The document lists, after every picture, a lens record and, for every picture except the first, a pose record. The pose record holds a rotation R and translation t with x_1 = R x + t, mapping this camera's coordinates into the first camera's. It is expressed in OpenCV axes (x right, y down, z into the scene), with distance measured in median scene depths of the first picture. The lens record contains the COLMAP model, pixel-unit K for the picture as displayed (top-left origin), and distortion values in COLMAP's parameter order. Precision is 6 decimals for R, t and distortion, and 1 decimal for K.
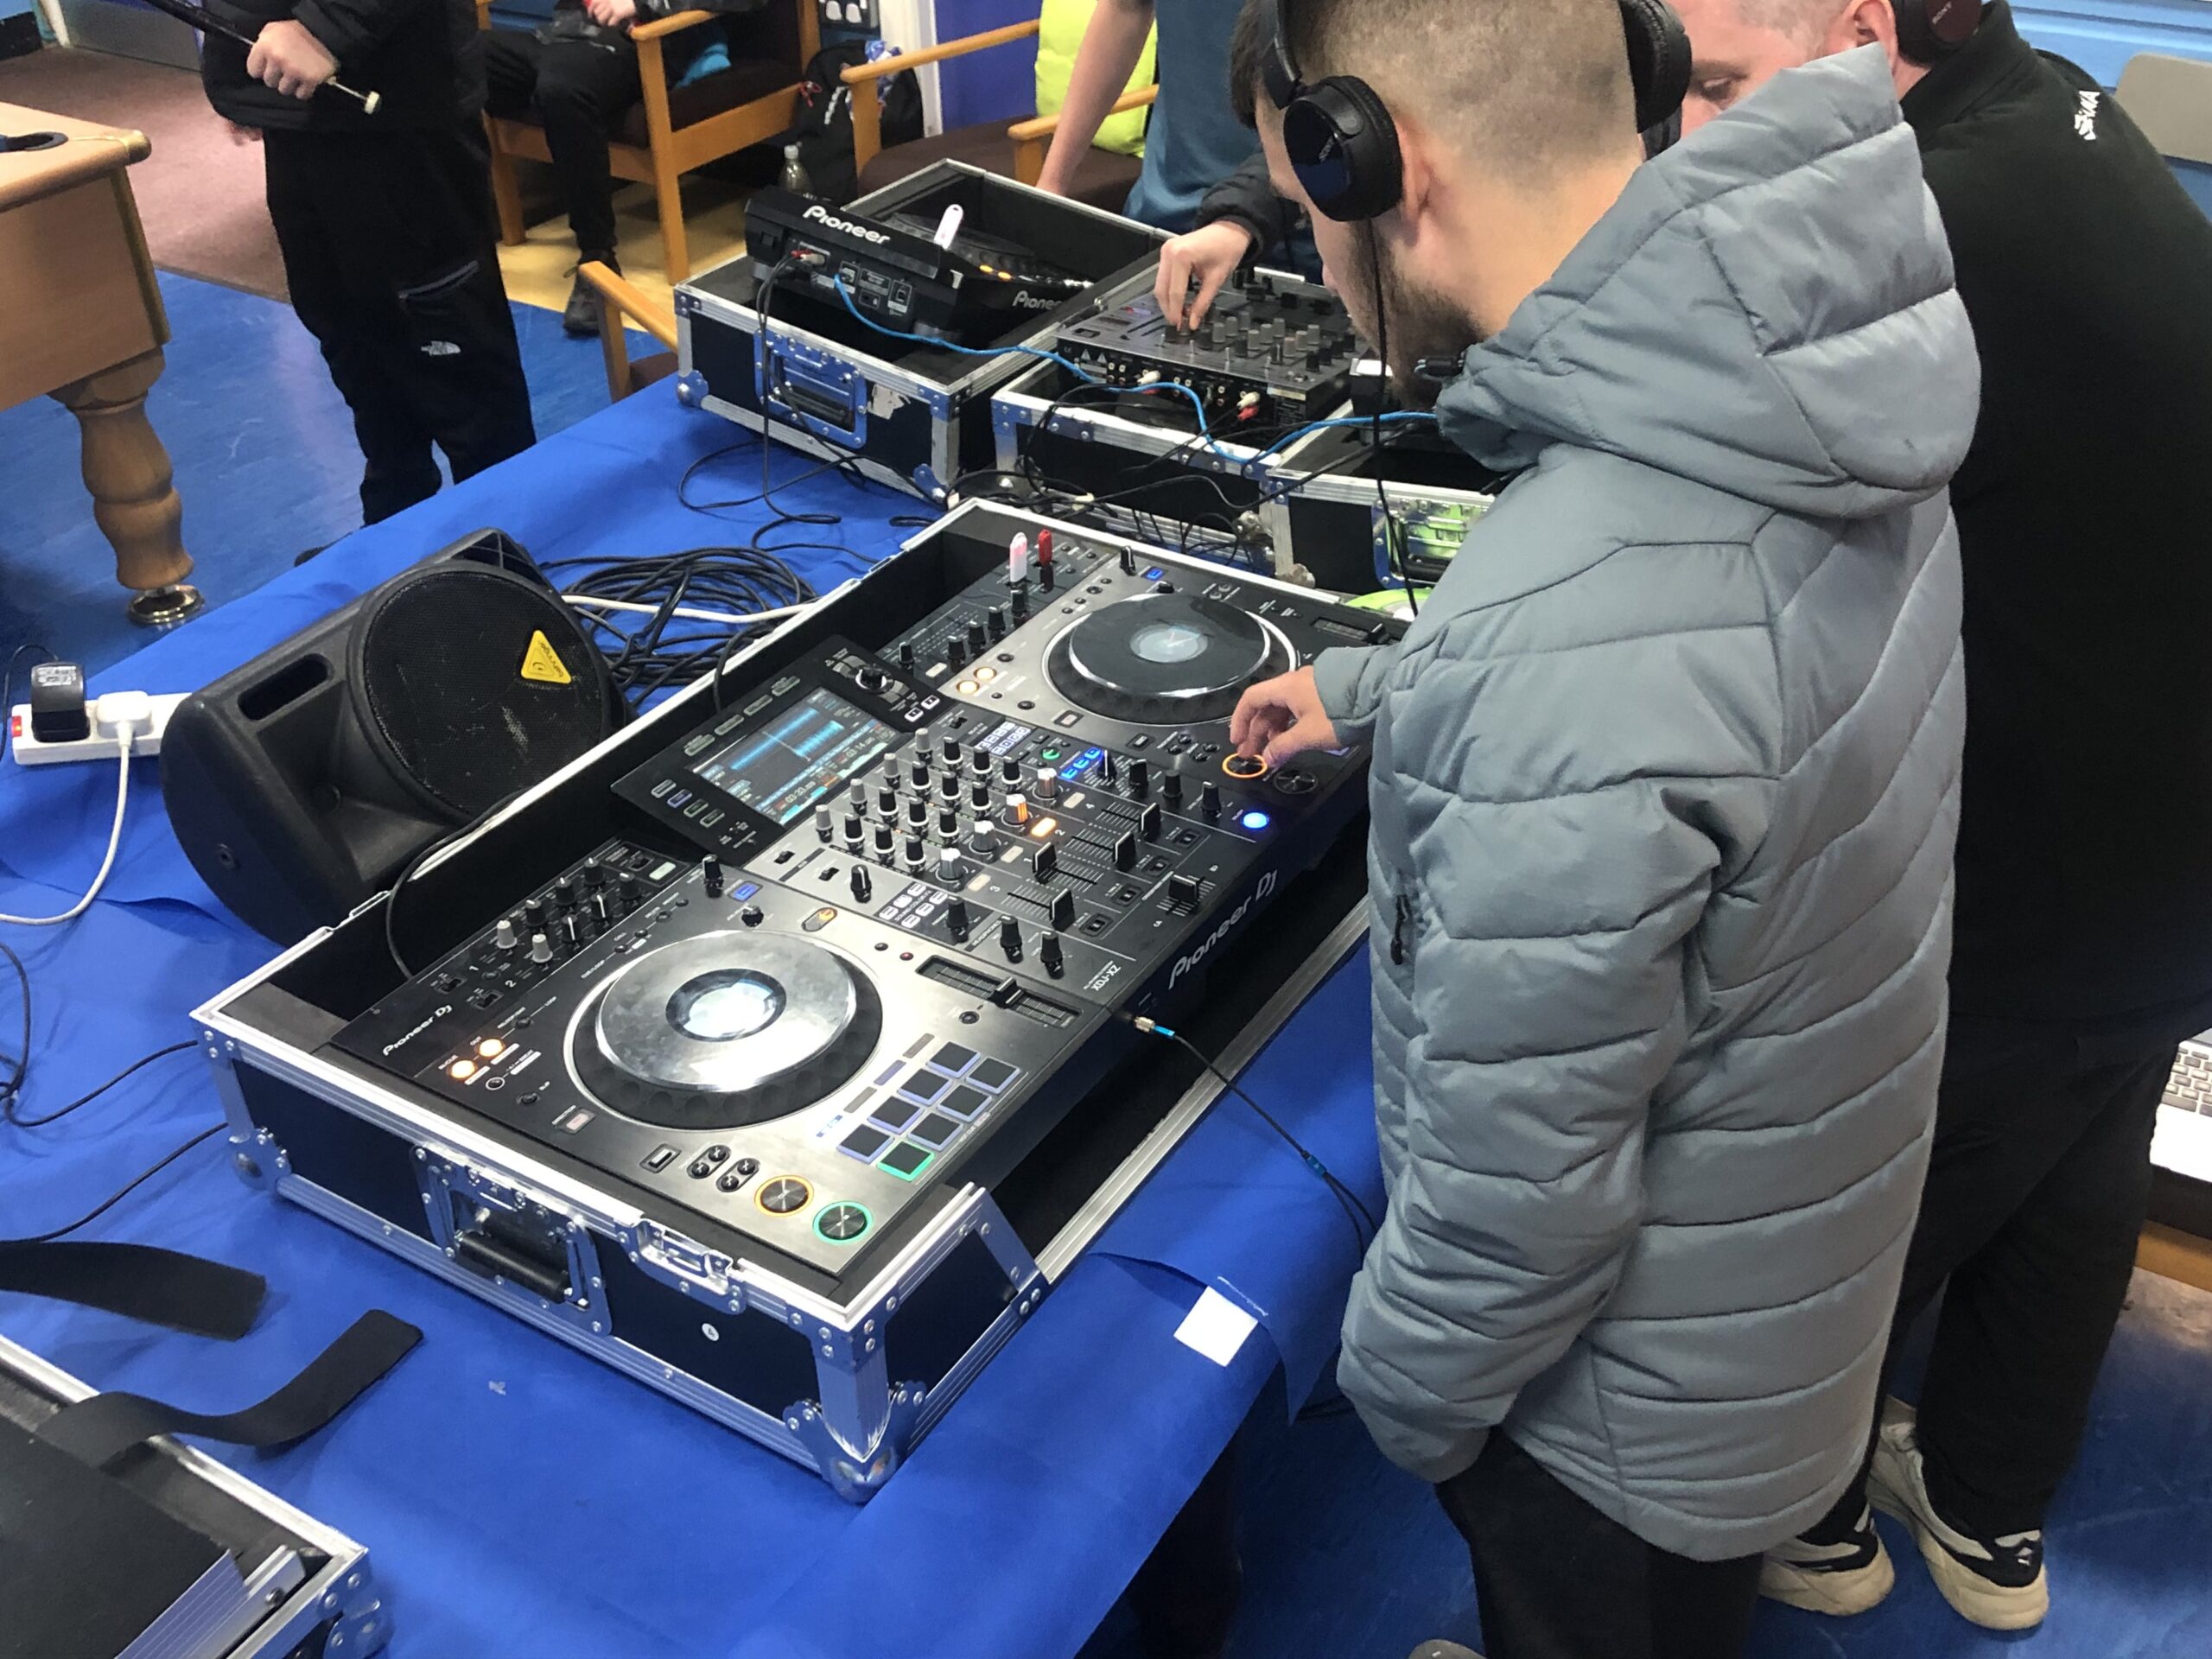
lens RADIAL K [[2302.9, 0, 1104.7], [0, 2302.9, 829.2], [0, 0, 1]] dist [-0.098165, -0.004761]
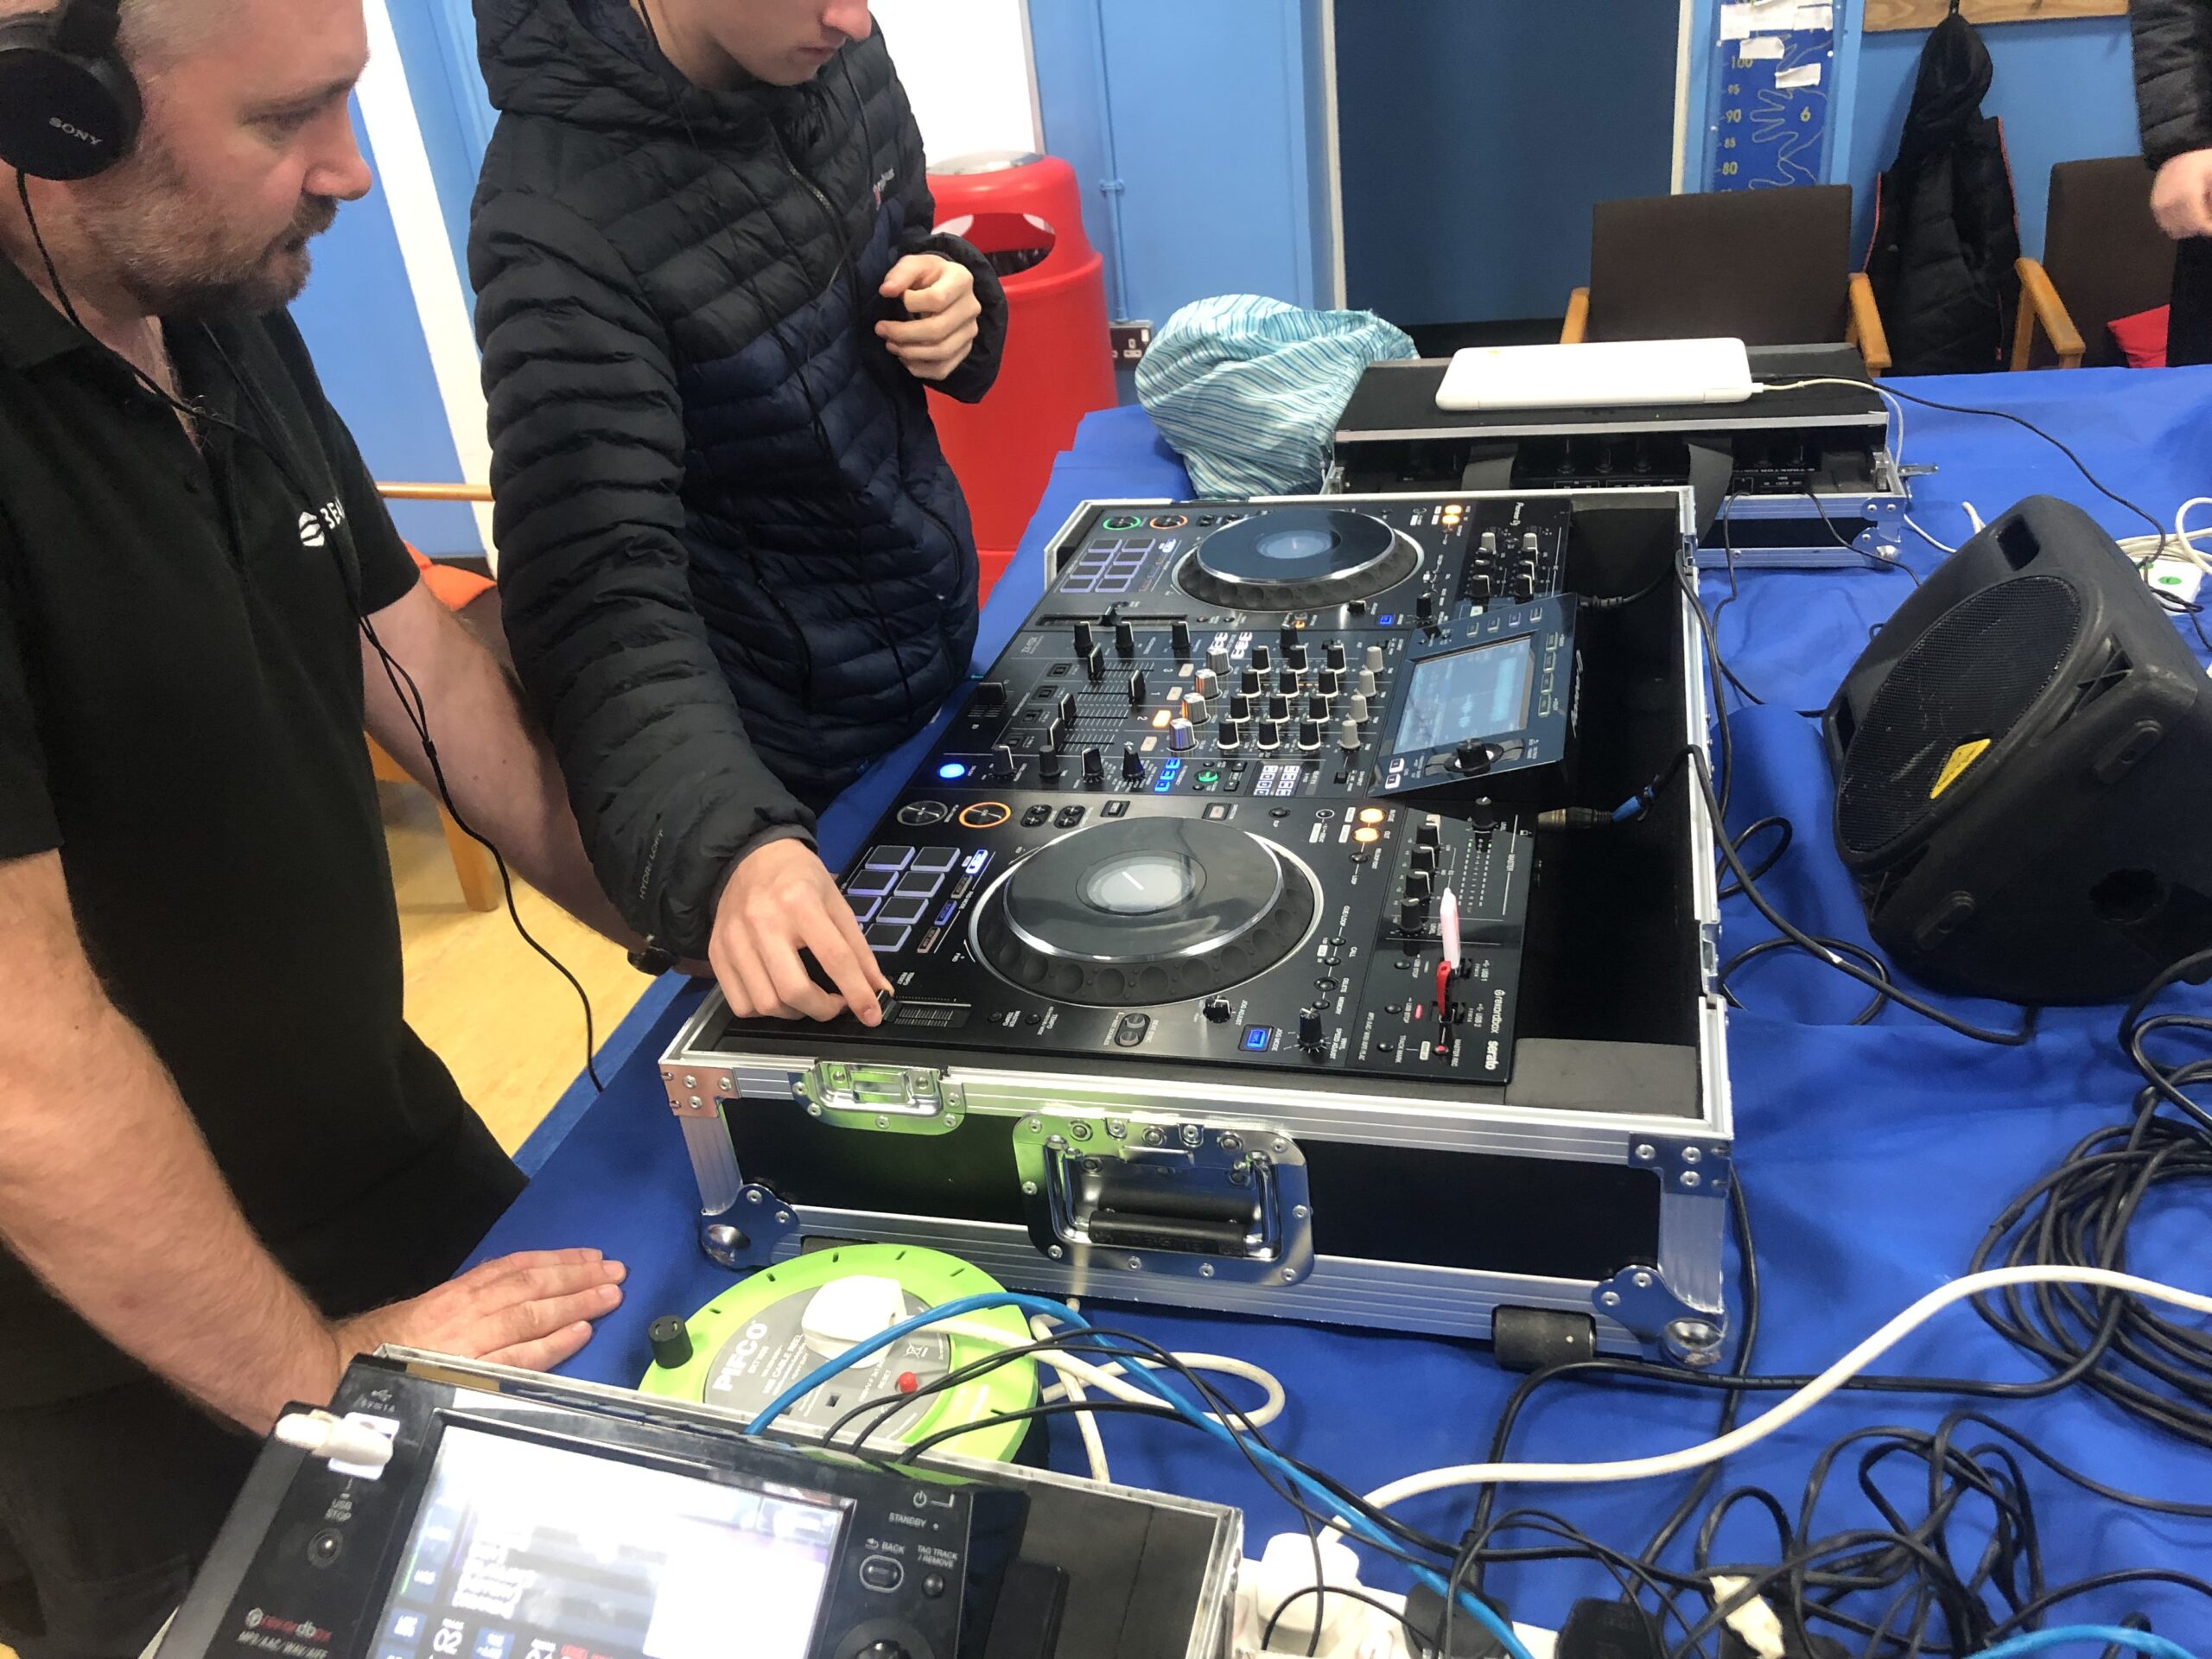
lens RADIAL K [[1802.5, 0, 1093.6], [0, 1802.5, 845.5], [0, 0, 1]] dist [0.028822, -0.010474]
pose [[-0.945645, 0.254524, -0.202420, 0.159737], [-0.057517, 0.481731, 0.874429, -0.578988], [0.320075, 0.838542, -0.440907, 1.197625]]
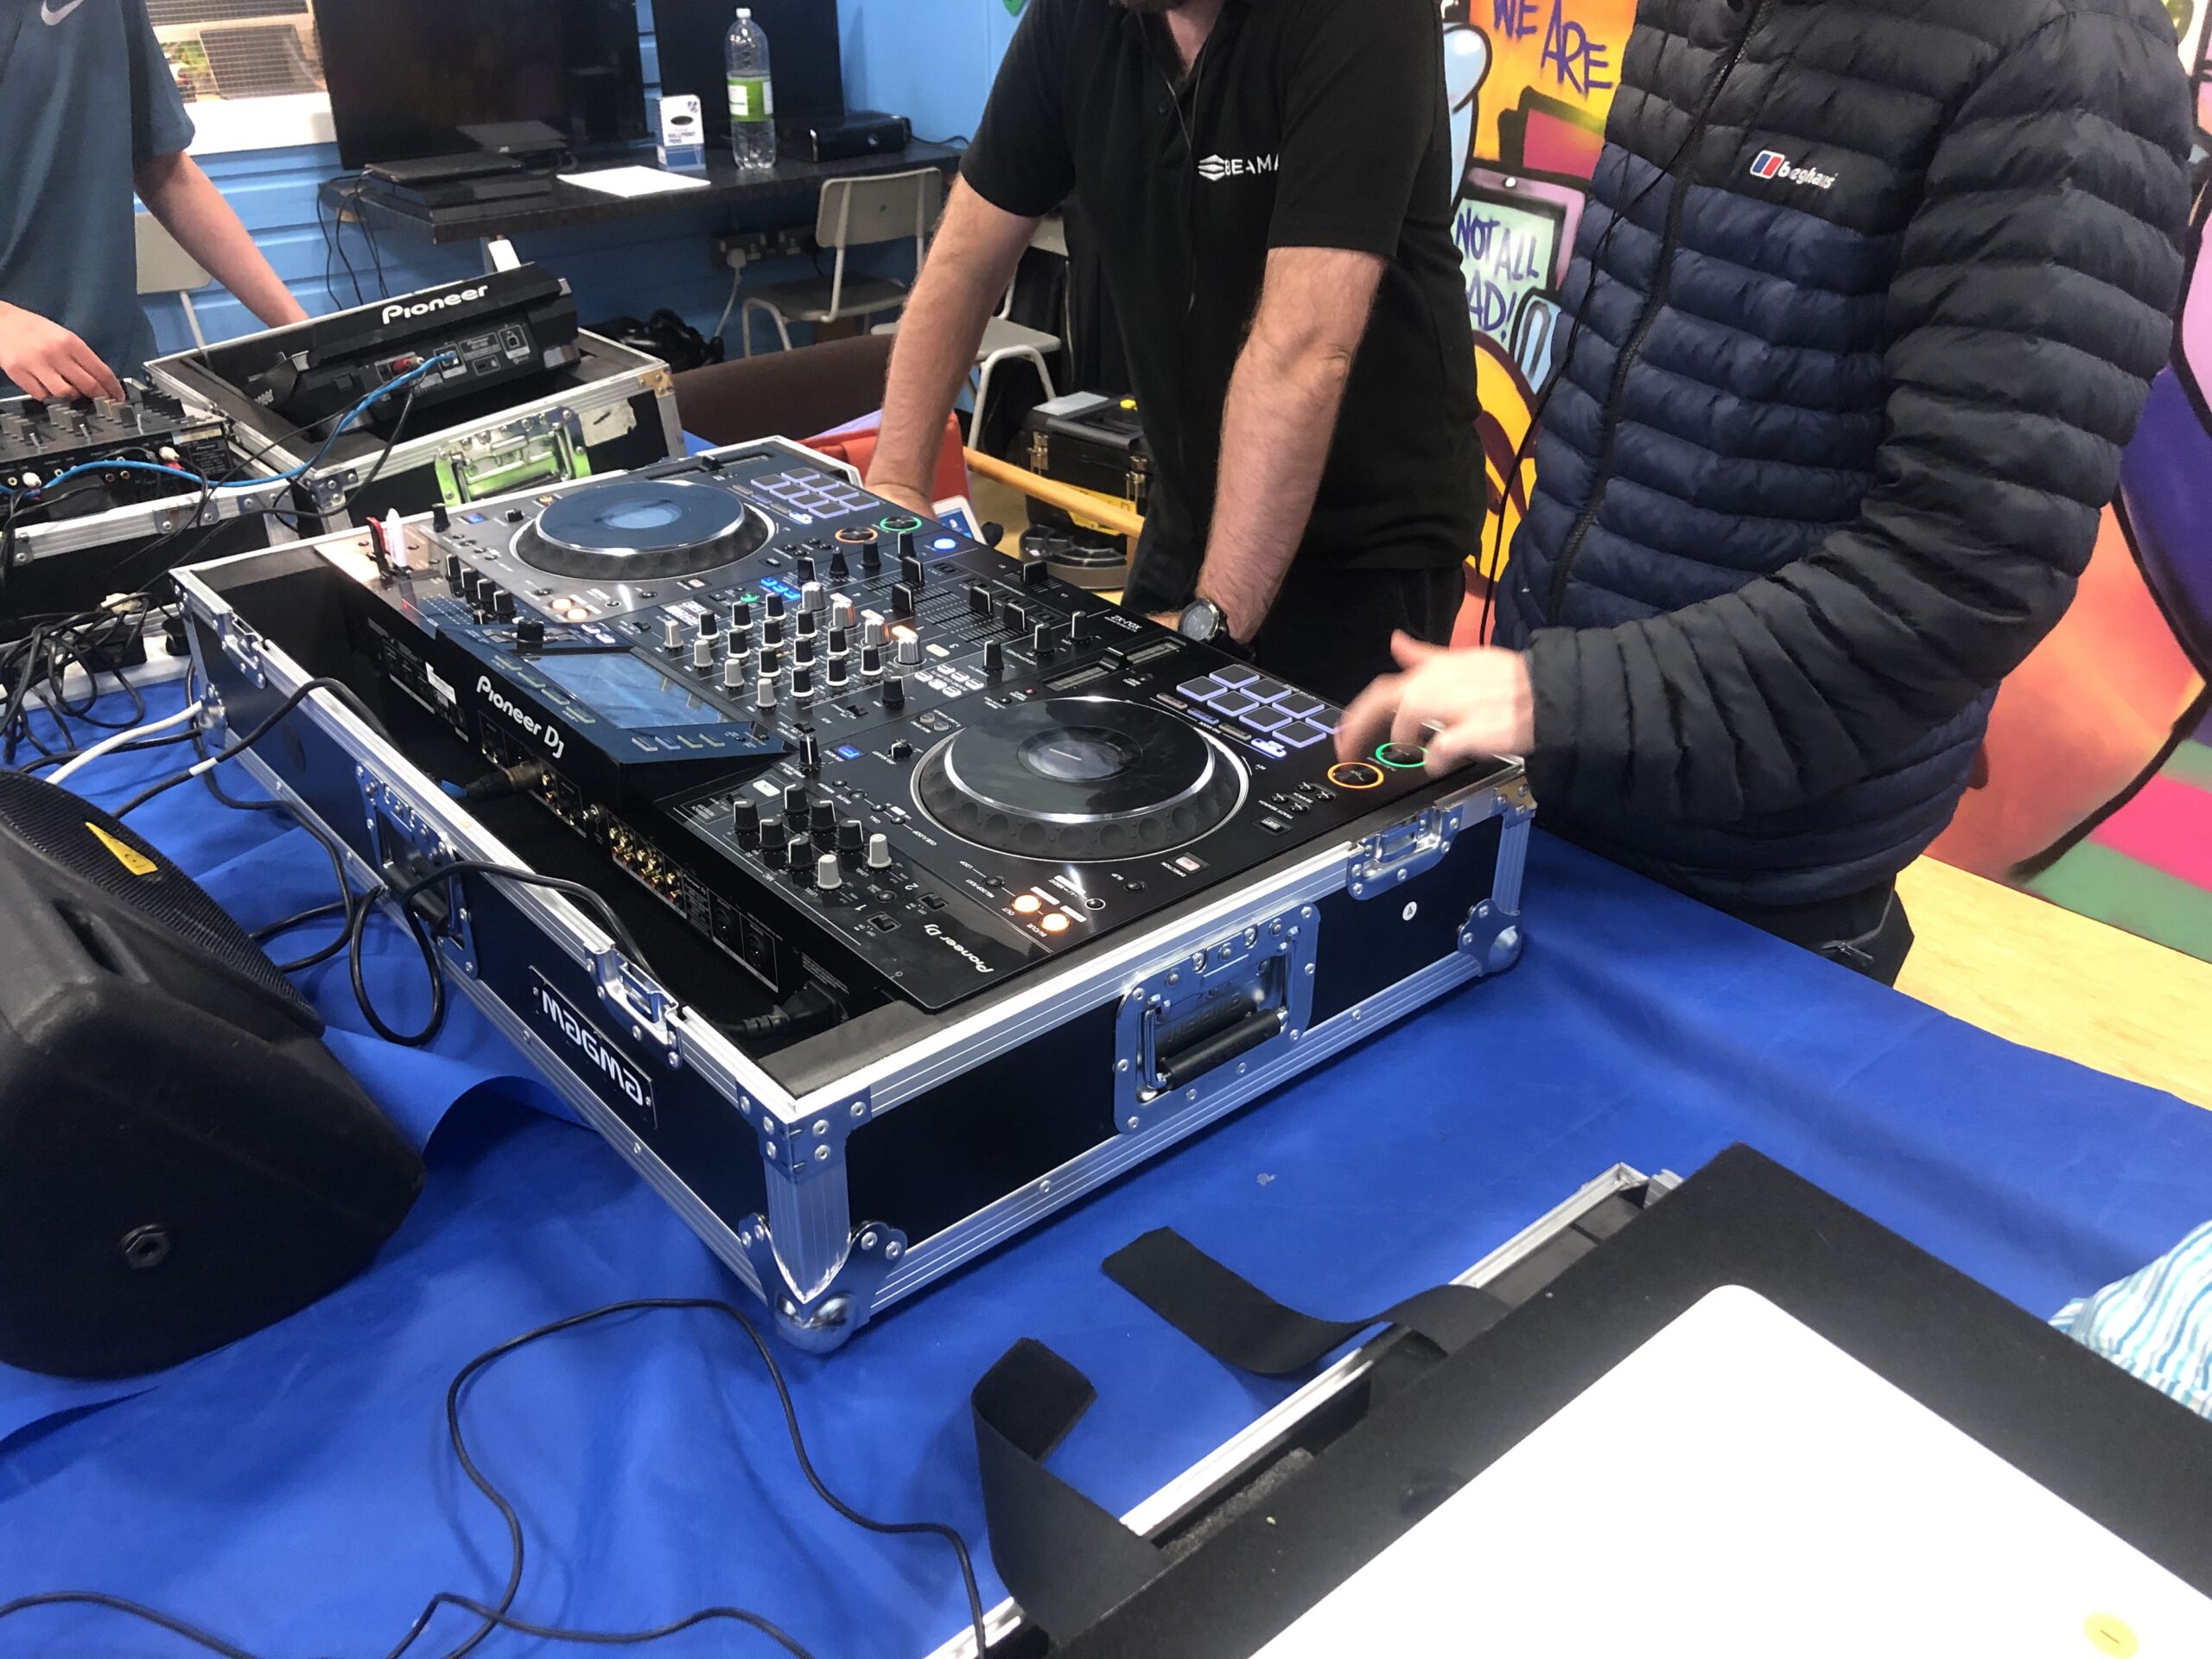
lens RADIAL K [[1825.4, 0, 1095.8], [0, 1825.4, 835.7], [0, 0, 1]] dist [0.015052, -0.003664]
pose [[0.298133, -0.447316, 0.843223, -0.631973], [0.512901, 0.820101, 0.253707, -0.067454], [-0.805015, 0.356852, 0.473927, 0.482975]]
